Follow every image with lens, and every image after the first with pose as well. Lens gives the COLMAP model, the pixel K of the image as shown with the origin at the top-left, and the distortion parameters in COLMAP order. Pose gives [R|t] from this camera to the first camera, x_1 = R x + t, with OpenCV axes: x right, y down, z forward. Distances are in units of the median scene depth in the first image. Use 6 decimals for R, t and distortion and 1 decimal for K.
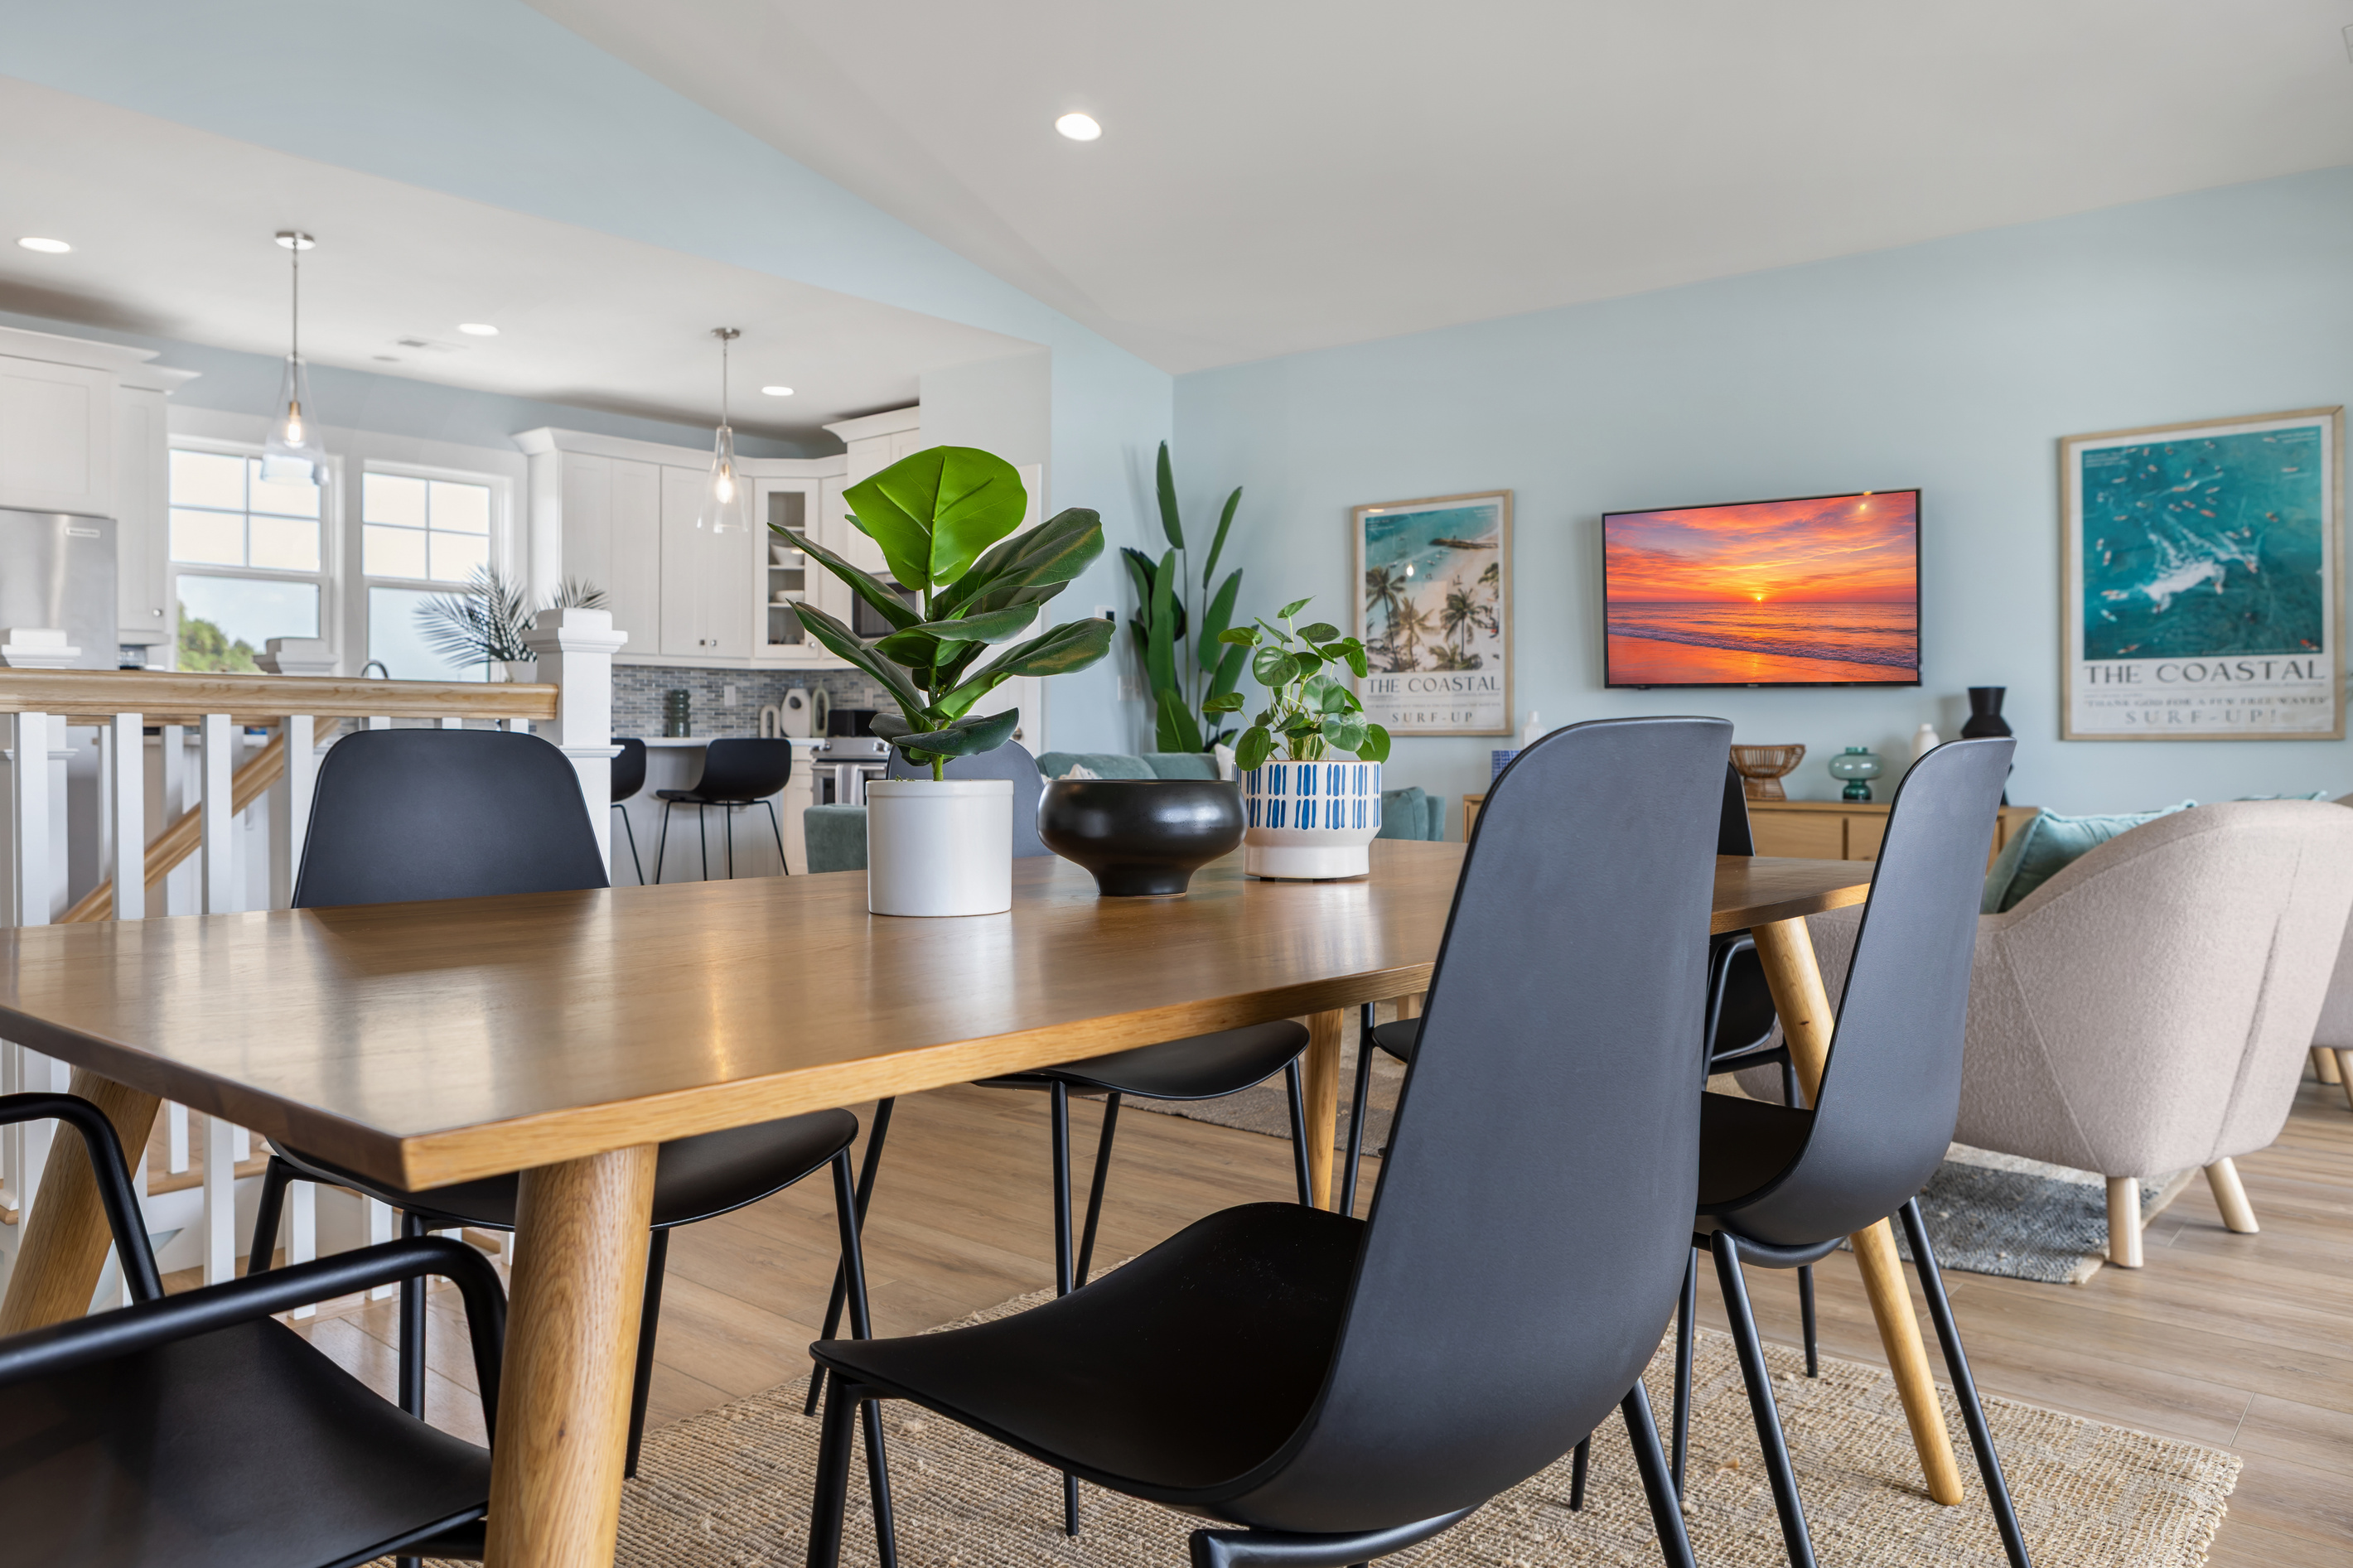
lens RADIAL K [[1648.2, 0, 1169.8], [0, 1648.2, 747.8], [0, 0, 1]] dist [-0.002032, 0.000522]
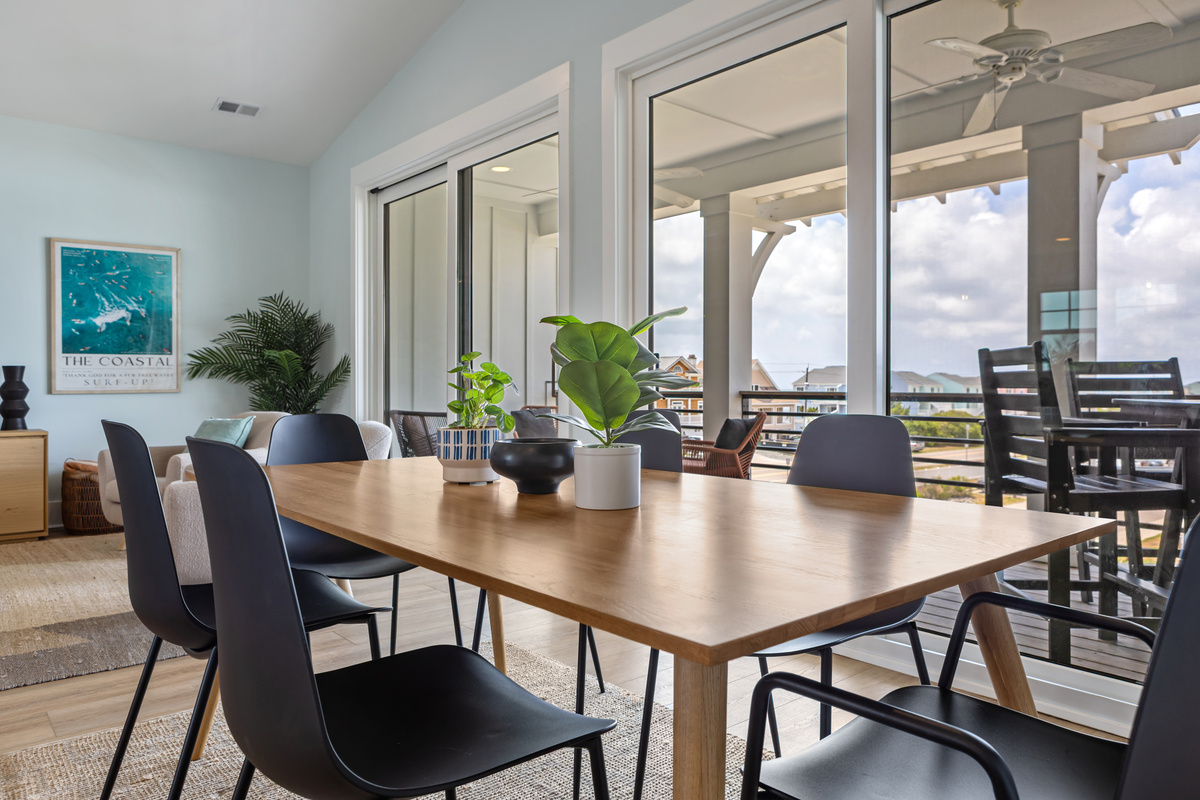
lens RADIAL K [[840.7, 0, 596.6], [0, 840.7, 381.5], [0, 0, 1]] dist [-0.002032, 0.000522]
pose [[0.169662, -0.005490, 0.985487, -0.298068], [0.006861, 0.999967, 0.004390, -0.017851], [-0.985478, 0.006017, 0.169694, 0.184271]]
